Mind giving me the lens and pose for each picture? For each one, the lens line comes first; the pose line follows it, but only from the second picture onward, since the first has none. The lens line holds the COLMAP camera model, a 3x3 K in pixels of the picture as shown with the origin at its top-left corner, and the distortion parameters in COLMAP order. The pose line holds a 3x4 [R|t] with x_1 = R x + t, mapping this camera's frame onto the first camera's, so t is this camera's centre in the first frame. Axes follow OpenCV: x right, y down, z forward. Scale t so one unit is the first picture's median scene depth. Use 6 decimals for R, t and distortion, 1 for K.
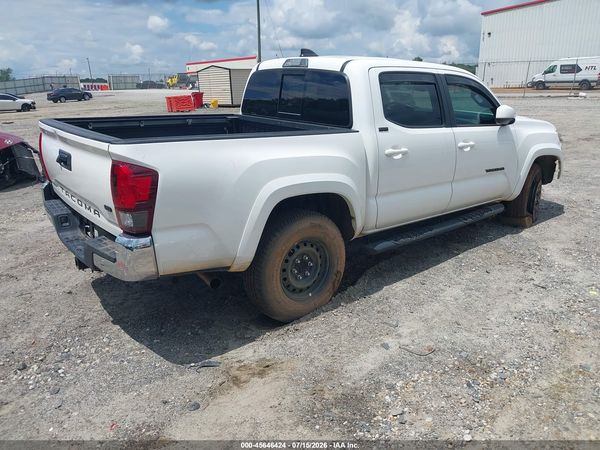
lens RADIAL K [[480.7, 0, 300.0], [0, 480.7, 225.0], [0, 0, 1]] dist [0.001070, -0.008004]
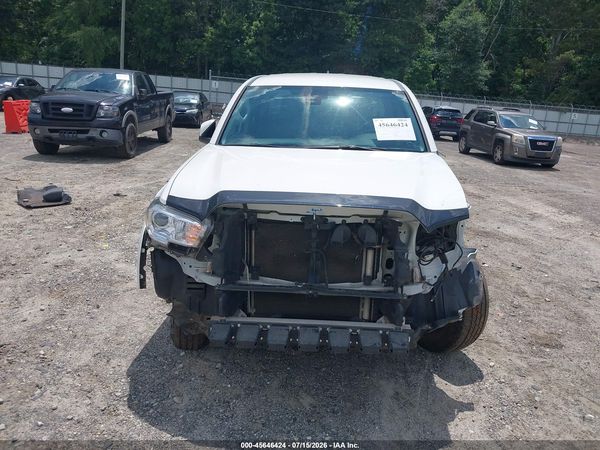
lens RADIAL K [[489.9, 0, 318.3], [0, 489.9, 224.0], [0, 0, 1]] dist [-0.002967, -0.001348]
pose [[-0.663266, 0.162438, -0.730542, 1.140221], [-0.268718, 0.859370, 0.435056, -0.612921], [0.698476, 0.484868, -0.526341, 1.991103]]
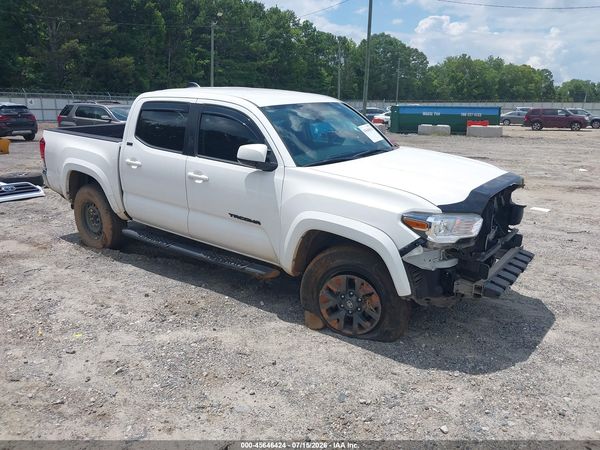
lens RADIAL K [[467.9, 0, 321.5], [0, 467.9, 226.0], [0, 0, 1]] dist [0.014522, -0.003272]
pose [[0.244853, 0.265298, -0.932558, 1.468407], [-0.291776, 0.937412, 0.190070, -0.363045], [0.924616, 0.225559, 0.306935, 1.073652]]
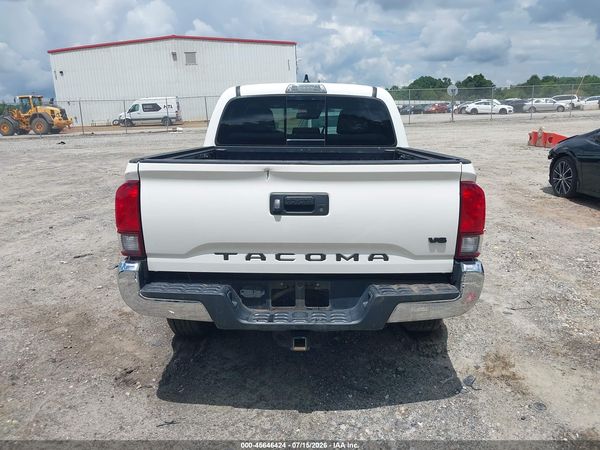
lens RADIAL K [[482.5, 0, 307.5], [0, 482.5, 223.3], [0, 0, 1]] dist [-0.000796, 0.000429]
pose [[0.653454, -0.175211, 0.736409, -0.814991], [0.234136, 0.971920, 0.023484, -0.096281], [-0.719846, 0.157074, 0.676128, 0.389914]]
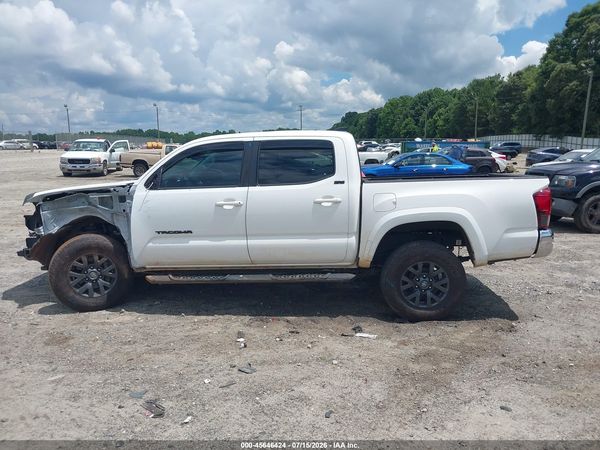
lens RADIAL K [[480.7, 0, 300.0], [0, 480.7, 225.0], [0, 0, 1]] dist [0.001070, -0.008004]
pose [[-0.721164, -0.096822, 0.685965, -0.883935], [0.206083, 0.915375, 0.345860, -0.633971], [-0.661402, 0.390788, -0.640182, 2.142433]]
